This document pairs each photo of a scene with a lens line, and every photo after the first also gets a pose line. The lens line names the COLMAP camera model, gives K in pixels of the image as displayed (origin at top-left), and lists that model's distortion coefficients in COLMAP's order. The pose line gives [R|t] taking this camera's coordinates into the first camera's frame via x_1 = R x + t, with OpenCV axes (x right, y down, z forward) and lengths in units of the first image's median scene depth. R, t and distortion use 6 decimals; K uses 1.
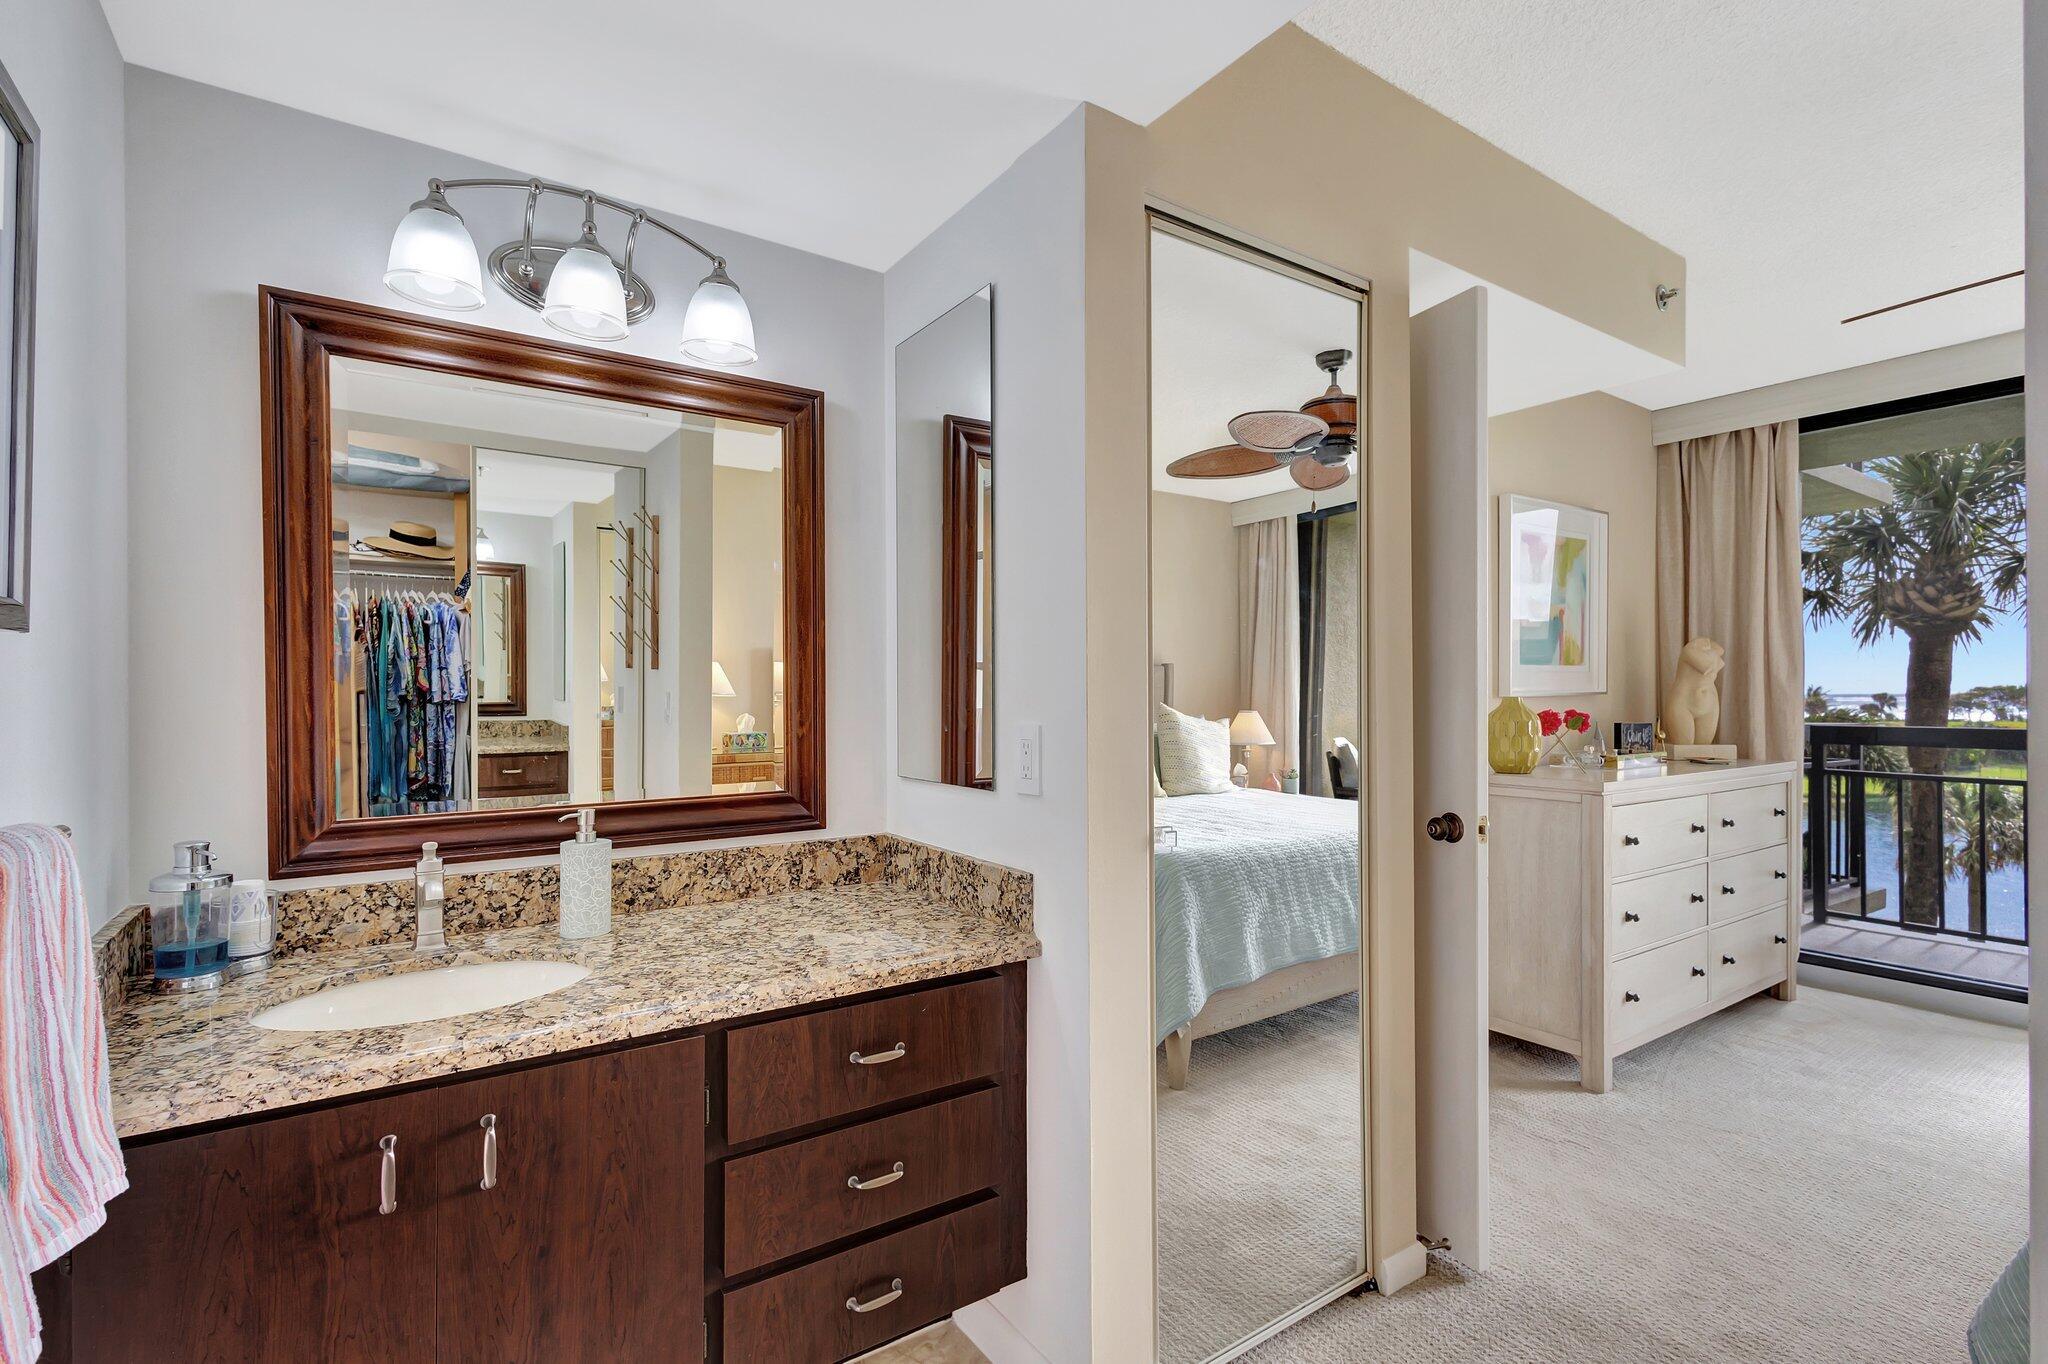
lens RADIAL K [[938.2, 0, 1012.3], [0, 938.2, 698.2], [0, 0, 1]] dist [-0.004252, -0.000654]
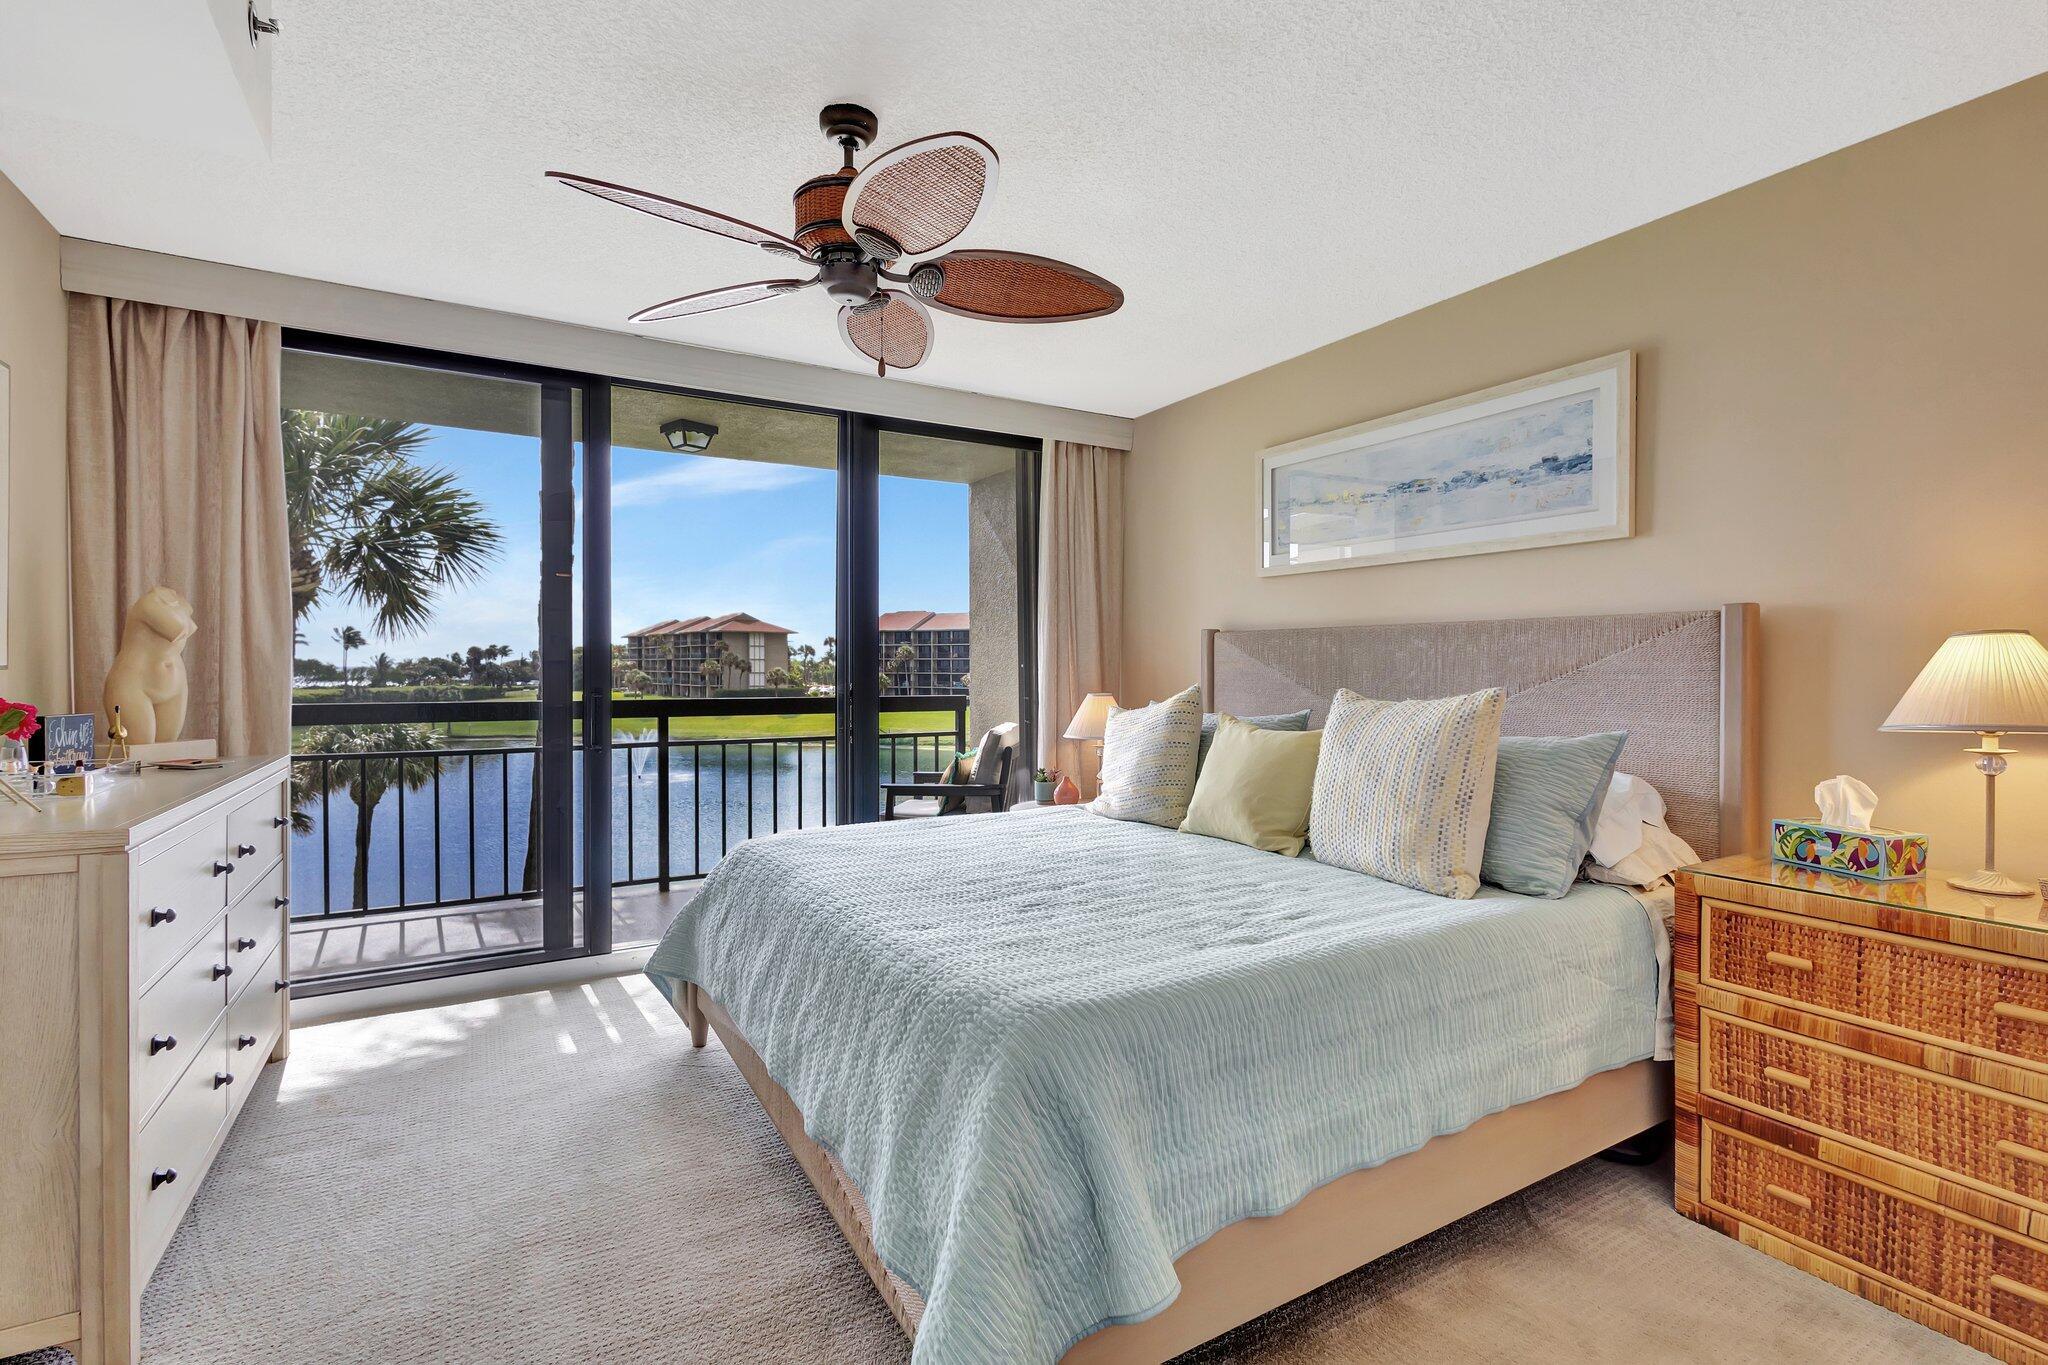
lens RADIAL K [[926.5, 0, 988.3], [0, 926.5, 675.8], [0, 0, 1]] dist [-0.000528, -0.000279]
pose [[0.054498, -0.004305, 0.998505, 0.080643], [-0.000945, 0.999990, 0.004363, -0.003193], [-0.998513, -0.001181, 0.054494, 0.348283]]
